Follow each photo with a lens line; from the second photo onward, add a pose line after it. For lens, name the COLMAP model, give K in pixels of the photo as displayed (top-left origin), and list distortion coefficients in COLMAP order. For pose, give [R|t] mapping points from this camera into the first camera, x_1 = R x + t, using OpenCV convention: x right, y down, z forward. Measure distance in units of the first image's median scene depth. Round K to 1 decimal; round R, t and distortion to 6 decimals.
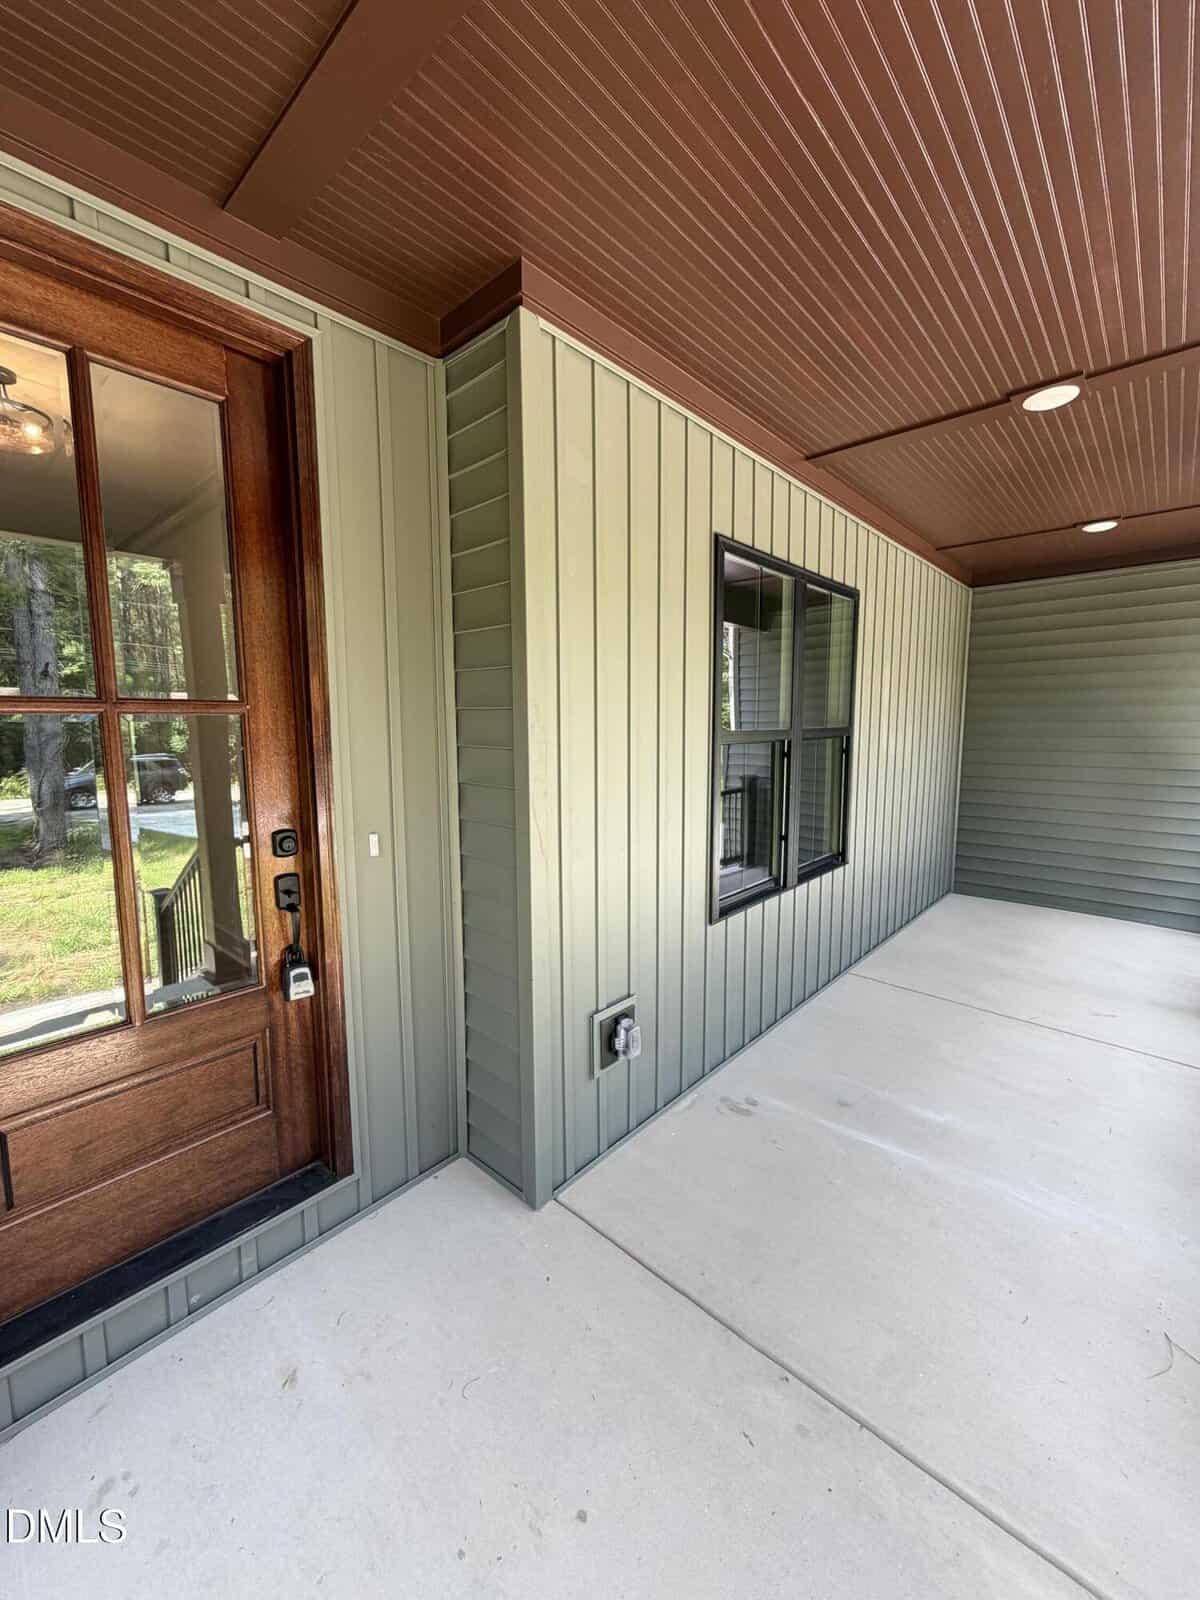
lens RADIAL K [[639.7, 0, 598.4], [0, 639.7, 797.0], [0, 0, 1]] dist [-0.002791, -0.000155]
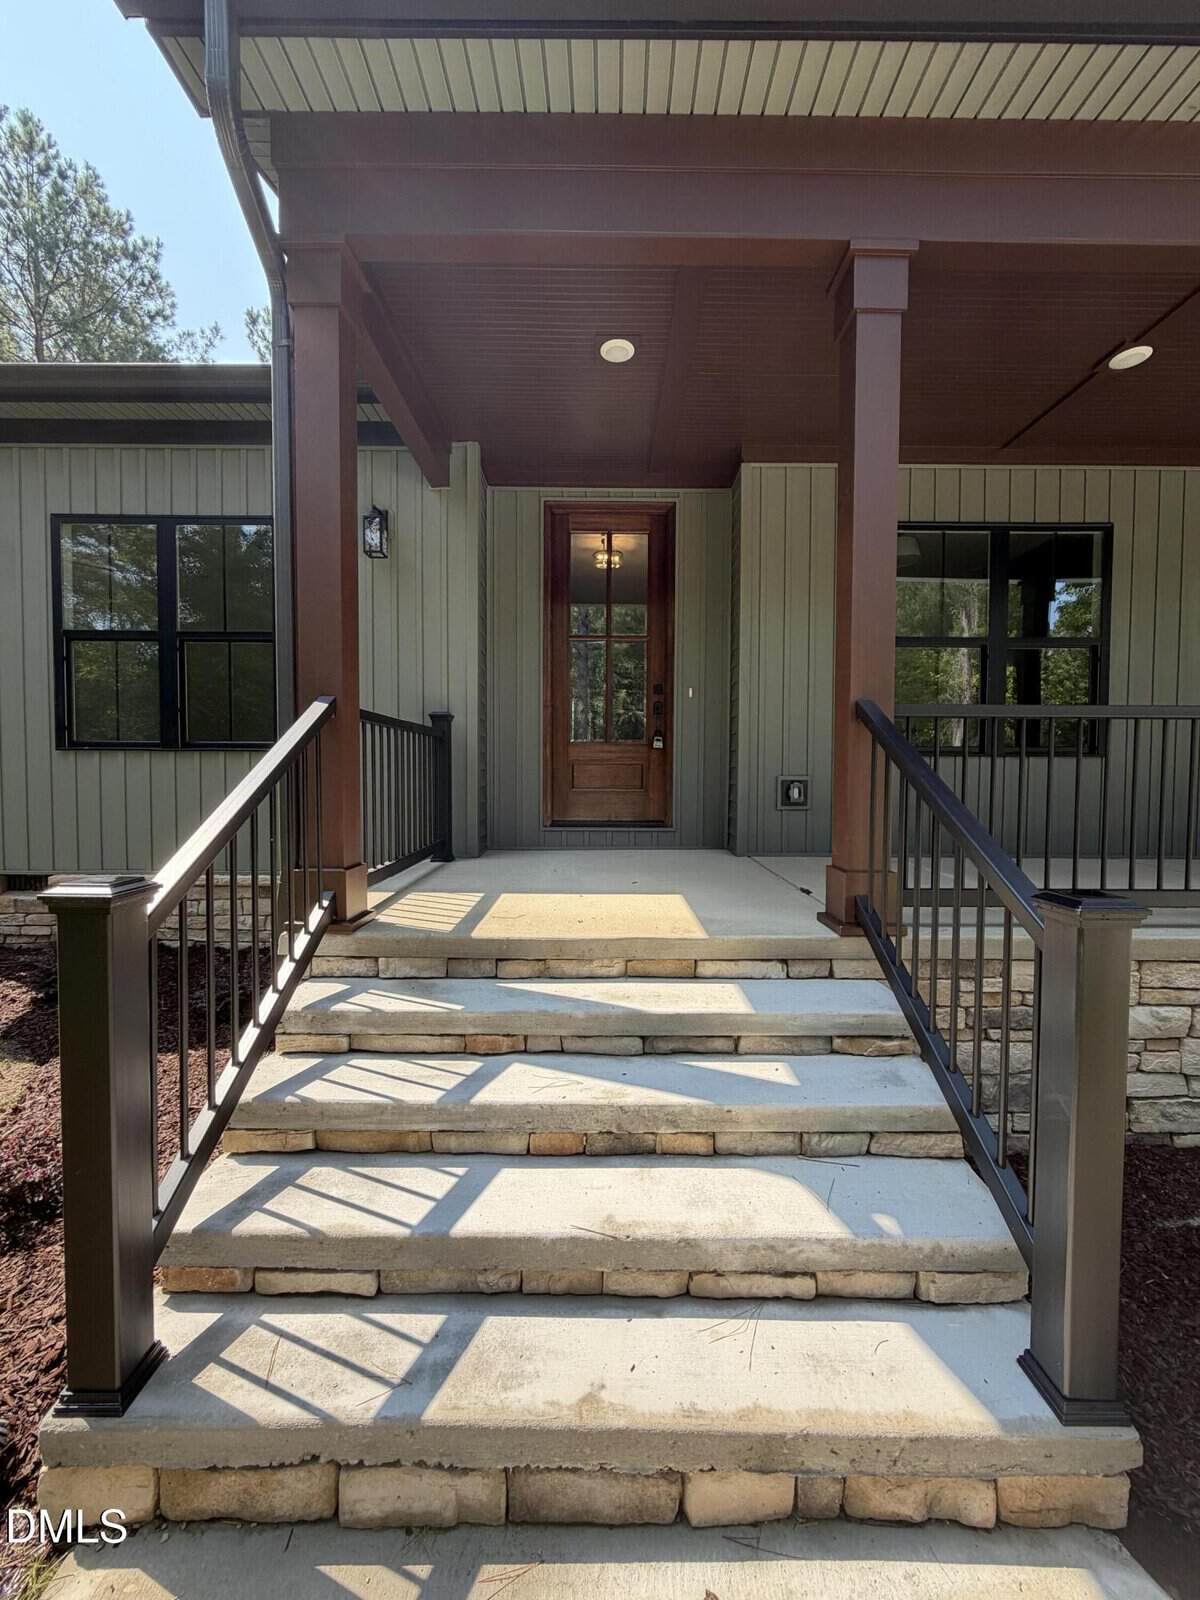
lens RADIAL K [[639.7, 0, 602.5], [0, 639.7, 792.8], [0, 0, 1]] dist [-0.002791, -0.000155]
pose [[0.669691, 0.033344, -0.741891, 1.370070], [-0.088982, 0.995397, -0.035585, 0.629791], [0.737290, 0.089846, 0.669576, -0.926995]]
